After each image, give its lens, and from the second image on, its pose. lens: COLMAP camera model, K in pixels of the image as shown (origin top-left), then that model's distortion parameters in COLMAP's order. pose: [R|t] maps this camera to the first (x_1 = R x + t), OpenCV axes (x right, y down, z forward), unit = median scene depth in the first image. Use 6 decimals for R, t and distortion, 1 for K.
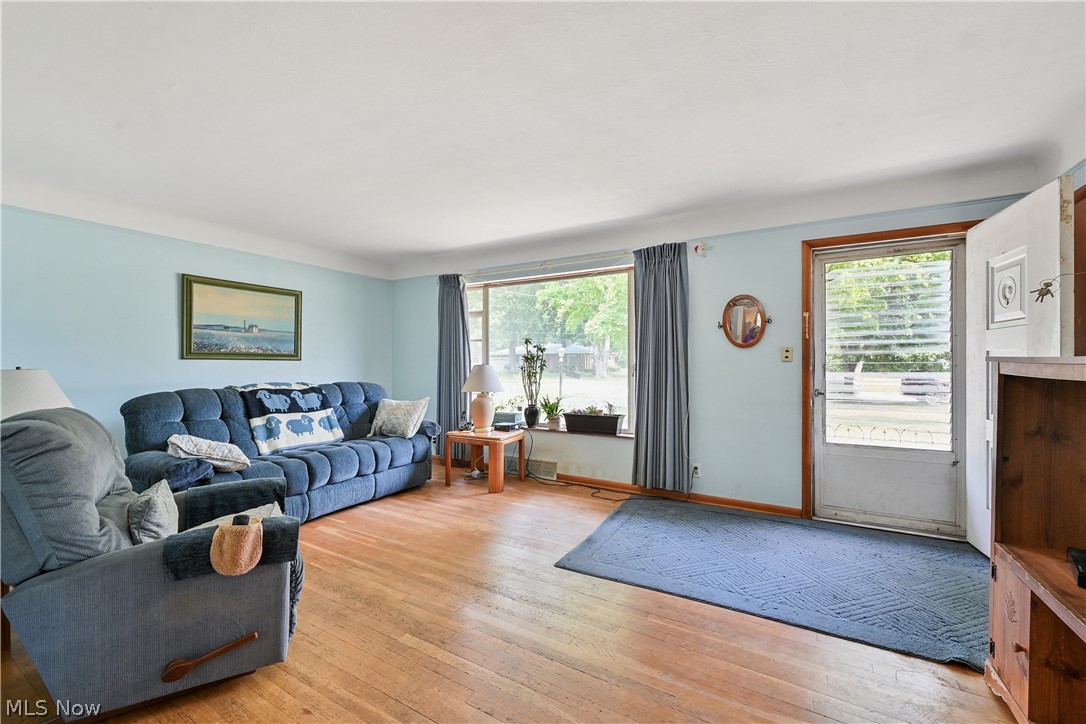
lens RADIAL K [[430.4, 0, 536.1], [0, 430.4, 364.8], [0, 0, 1]] dist [-0.000620, 0.000213]
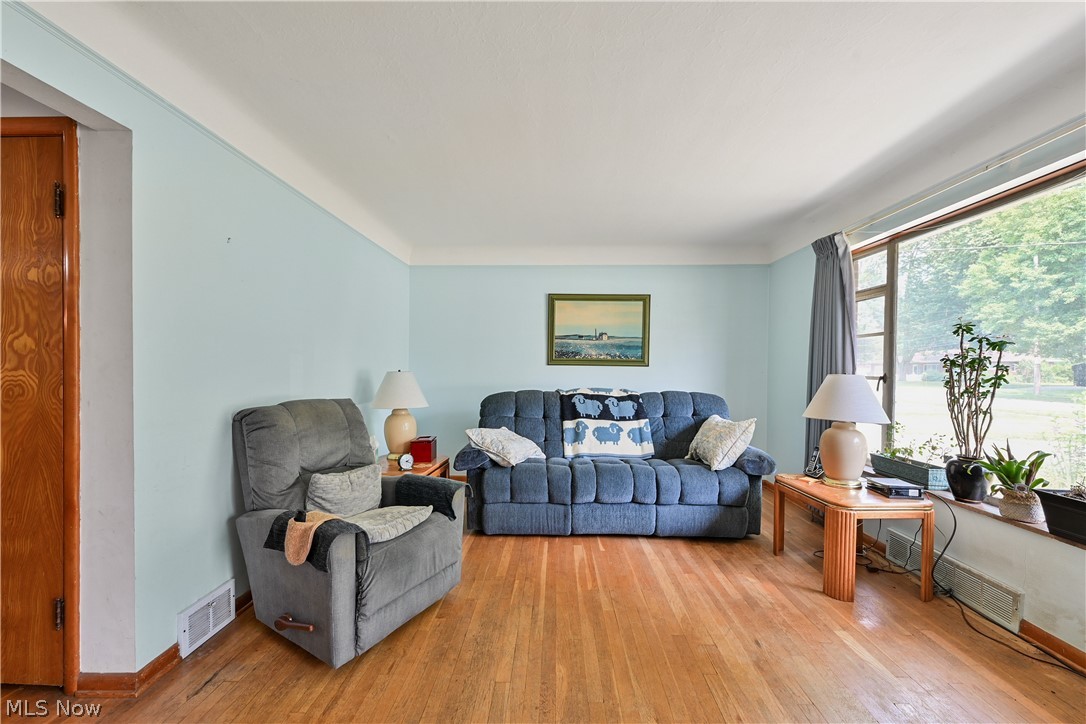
lens RADIAL K [[430.4, 0, 547.2], [0, 430.4, 372.7], [0, 0, 1]] dist [-0.000620, 0.000213]
pose [[0.498012, 0.015573, -0.867030, 0.217456], [-0.012316, 0.999865, 0.010884, -0.004495], [0.867083, 0.005258, 0.498136, 0.397136]]
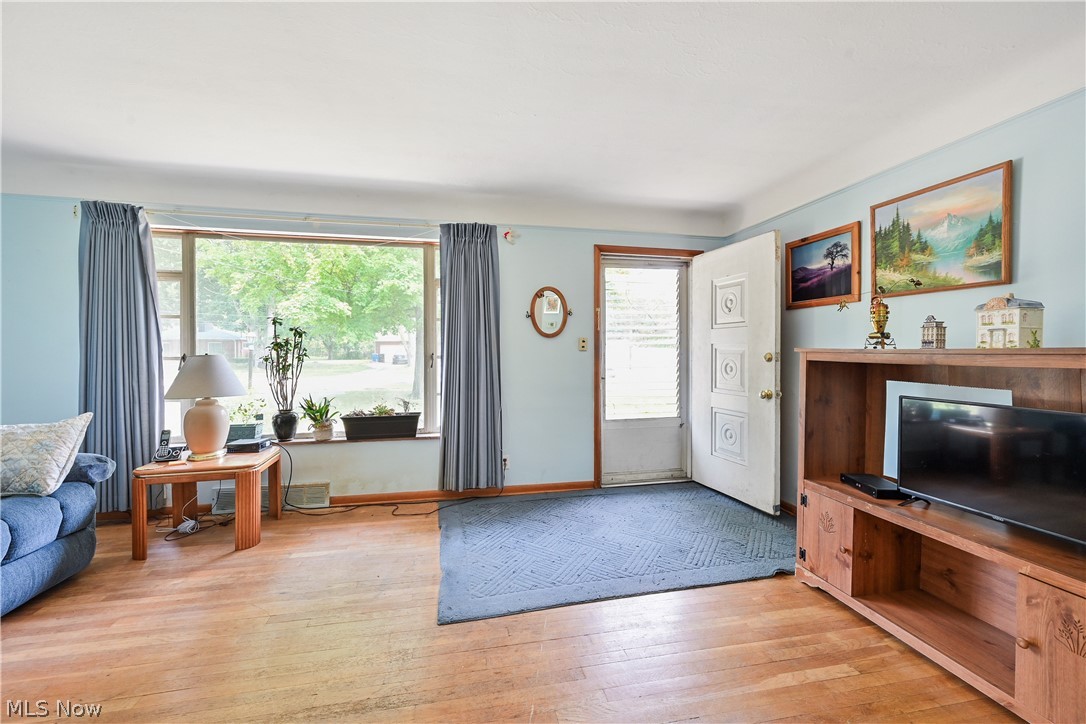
lens RADIAL K [[430.4, 0, 537.8], [0, 430.4, 353.8], [0, 0, 1]] dist [-0.000620, 0.000213]
pose [[0.742883, -0.003141, 0.669413, -0.215730], [0.001856, 0.999995, 0.002632, -0.002566], [-0.669418, -0.000713, 0.742885, 0.217753]]
